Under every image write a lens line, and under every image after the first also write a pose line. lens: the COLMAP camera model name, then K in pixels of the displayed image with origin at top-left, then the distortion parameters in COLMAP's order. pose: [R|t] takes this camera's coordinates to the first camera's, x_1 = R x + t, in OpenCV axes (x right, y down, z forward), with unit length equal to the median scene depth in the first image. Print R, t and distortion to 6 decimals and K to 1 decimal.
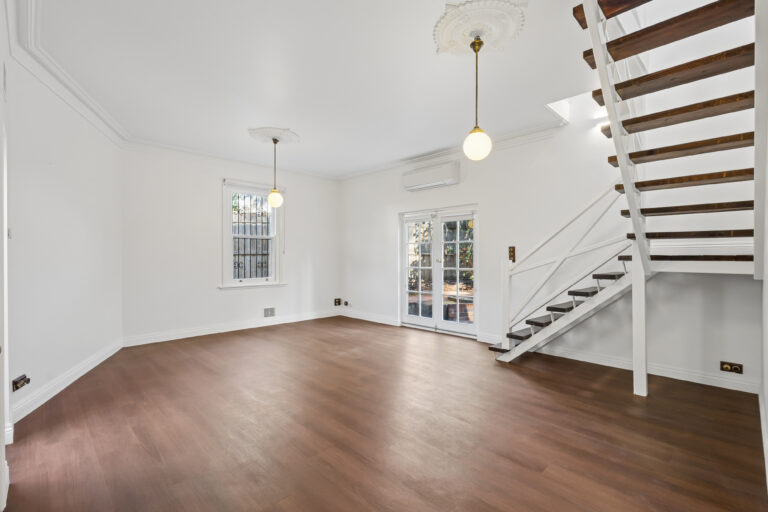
lens RADIAL K [[352.5, 0, 381.8], [0, 352.5, 251.5], [0, 0, 1]] dist [0.005425, 0.000622]
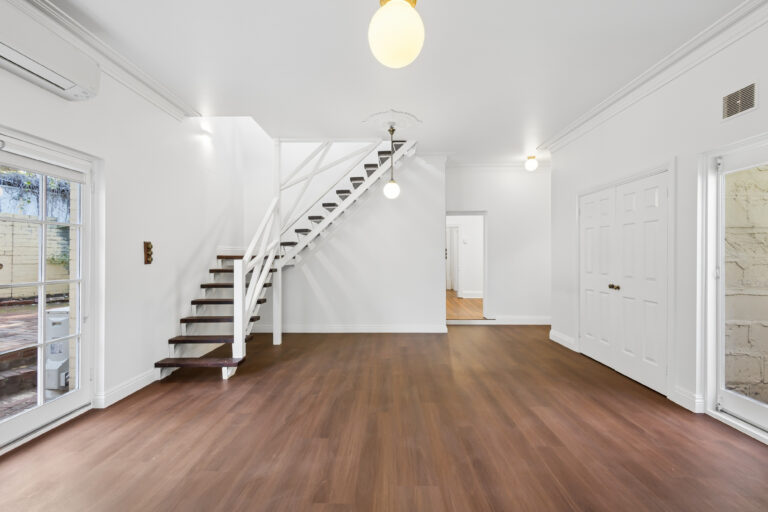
lens RADIAL K [[352.5, 0, 385.9], [0, 352.5, 253.5], [0, 0, 1]] dist [0.005425, 0.000622]
pose [[-0.712115, 0.006864, 0.702029, -0.369535], [-0.011855, 0.999692, -0.021800, 0.014643], [-0.701962, -0.023847, -0.711815, 0.924931]]
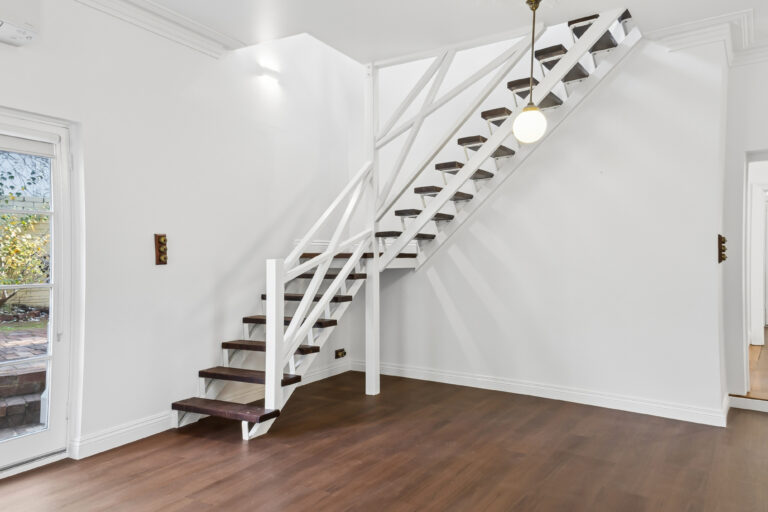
lens RADIAL K [[562.4, 0, 384.8], [0, 562.4, 256.1], [0, 0, 1]] dist [0.231908, -0.011429]
pose [[-0.244926, -0.002625, 0.969538, -0.422987], [-0.017977, 0.999837, -0.001834, 0.010232], [-0.969375, -0.017879, -0.244933, 0.704729]]
